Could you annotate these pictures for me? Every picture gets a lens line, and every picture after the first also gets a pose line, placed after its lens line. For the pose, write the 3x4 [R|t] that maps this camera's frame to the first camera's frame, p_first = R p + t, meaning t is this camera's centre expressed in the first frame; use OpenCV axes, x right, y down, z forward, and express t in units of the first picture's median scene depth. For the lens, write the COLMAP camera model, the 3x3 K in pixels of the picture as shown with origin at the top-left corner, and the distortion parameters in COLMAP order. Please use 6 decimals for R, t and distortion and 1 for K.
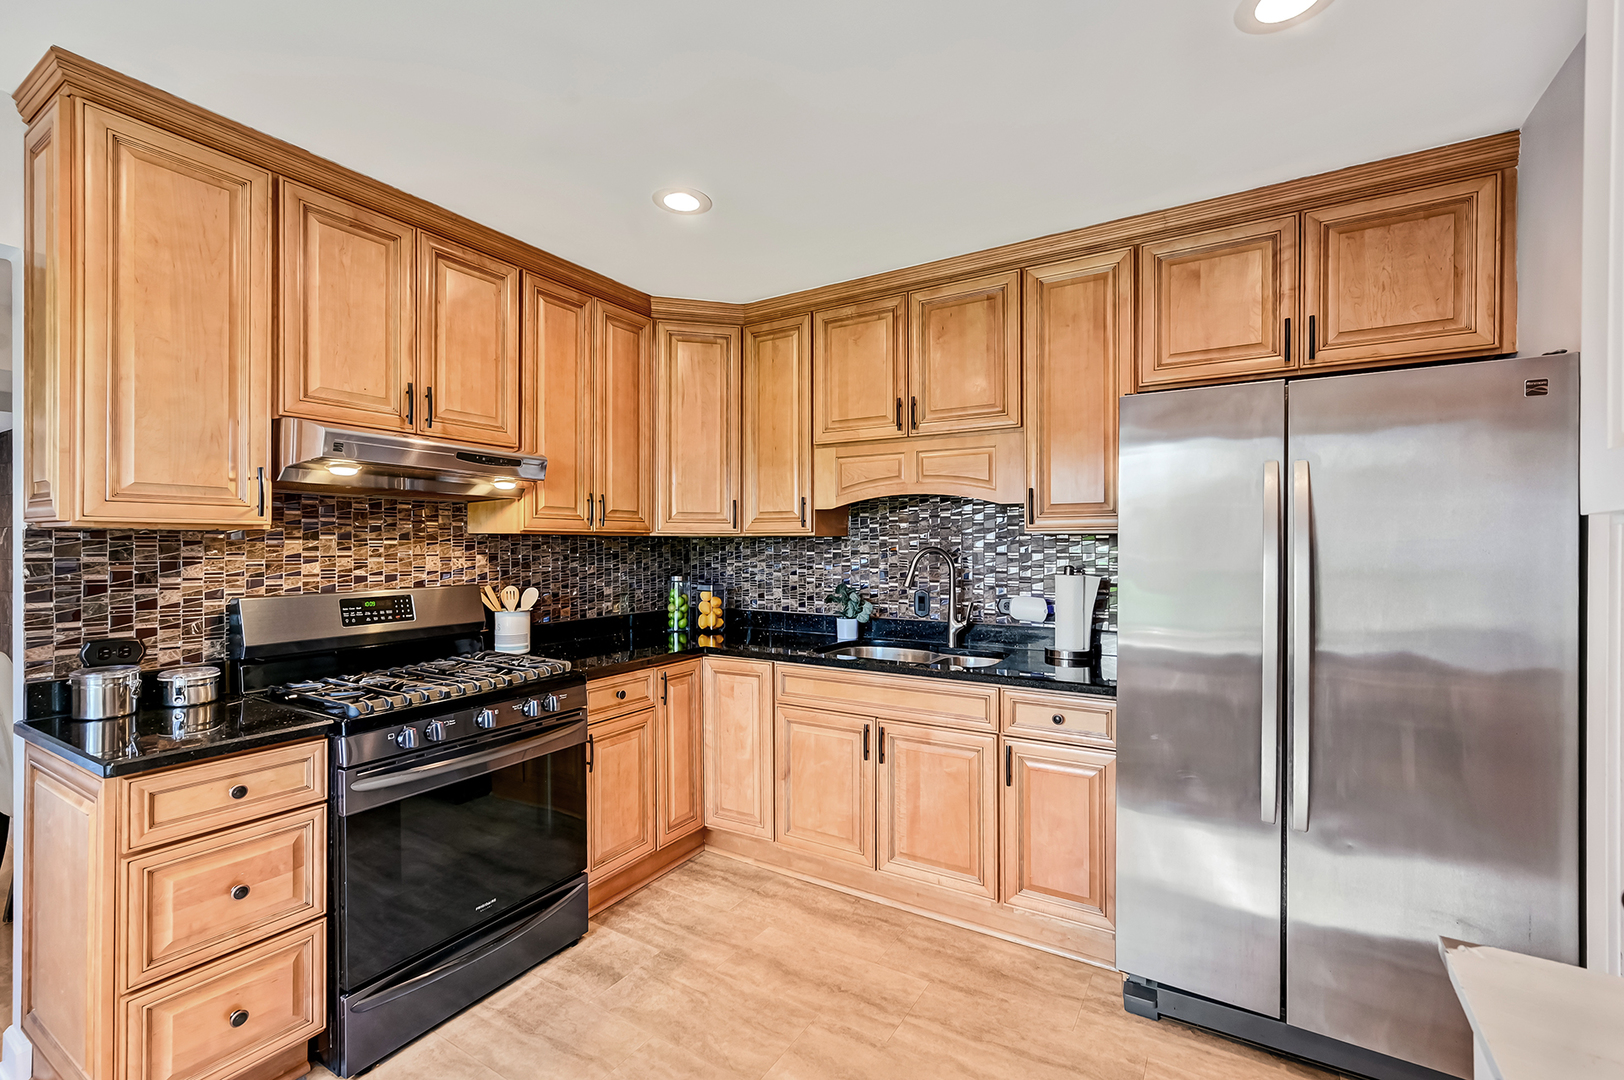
lens RADIAL K [[701.5, 0, 812.0], [0, 701.5, 540.0], [0, 0, 1]] dist [0.000355, 0.000033]
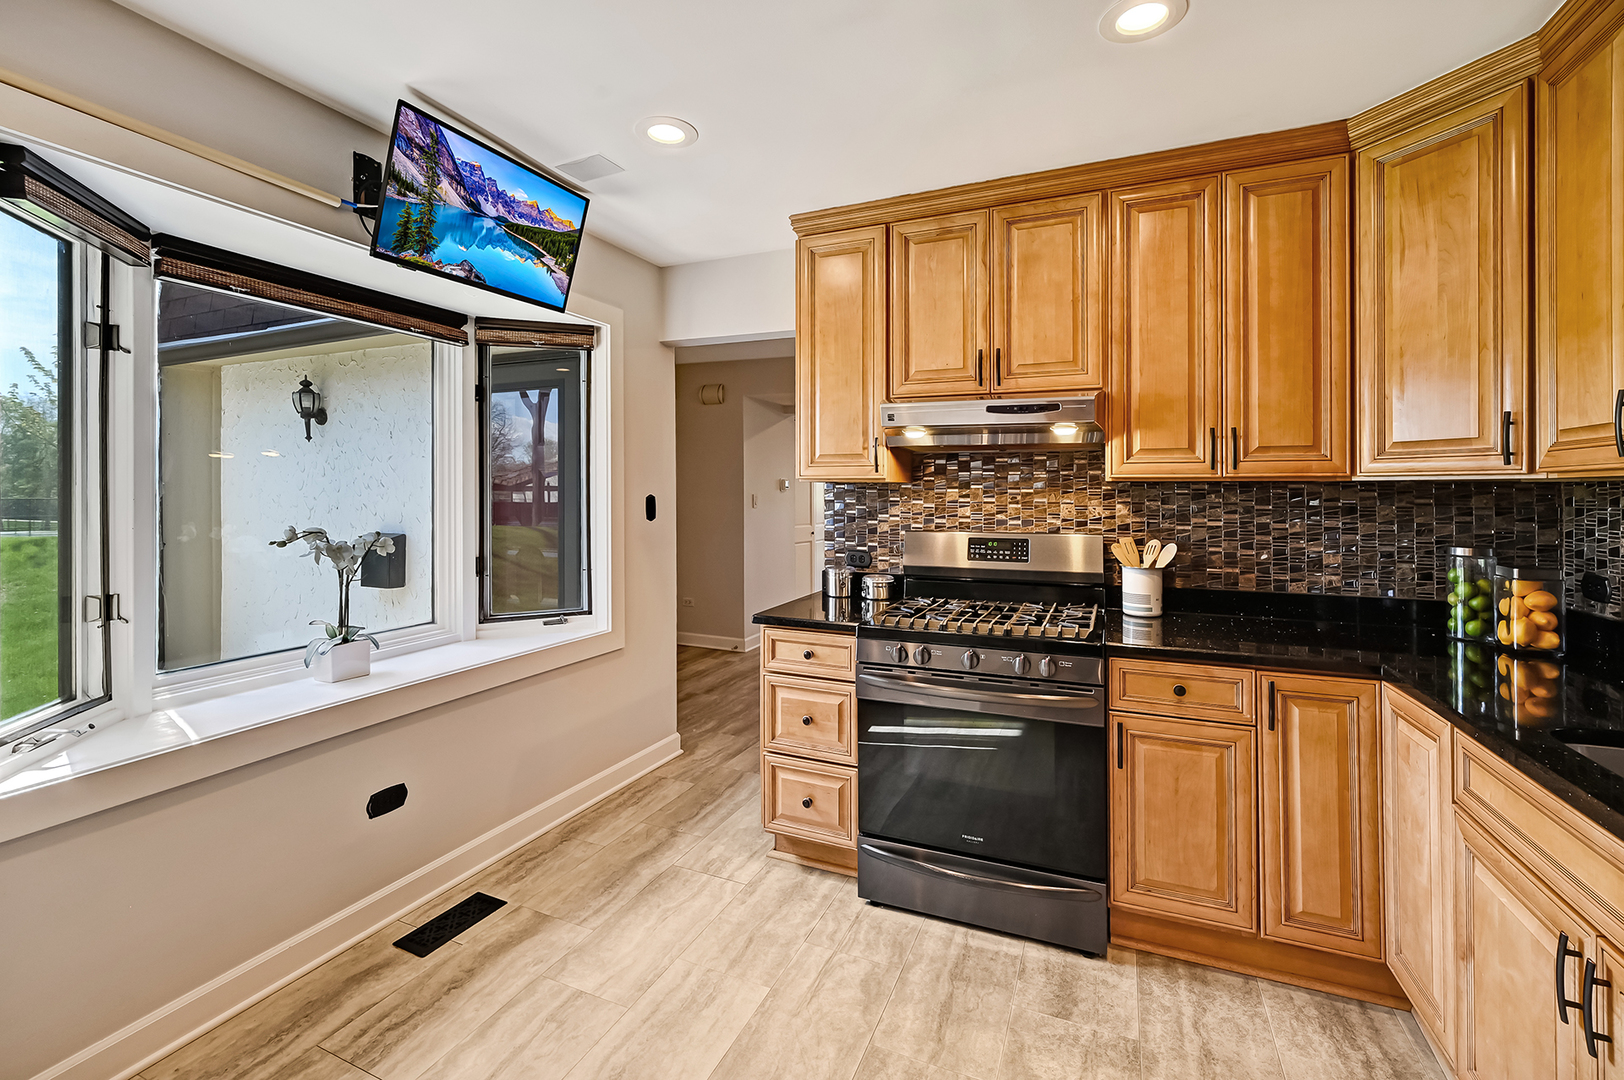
lens RADIAL K [[669.4, 0, 817.6], [0, 669.4, 488.7], [0, 0, 1]] dist [-0.000710, -0.000302]
pose [[0.150298, -0.002480, -0.988638, 0.384665], [0.004151, 0.999990, -0.001877, 0.000510], [0.988632, -0.003822, 0.150307, 0.493806]]
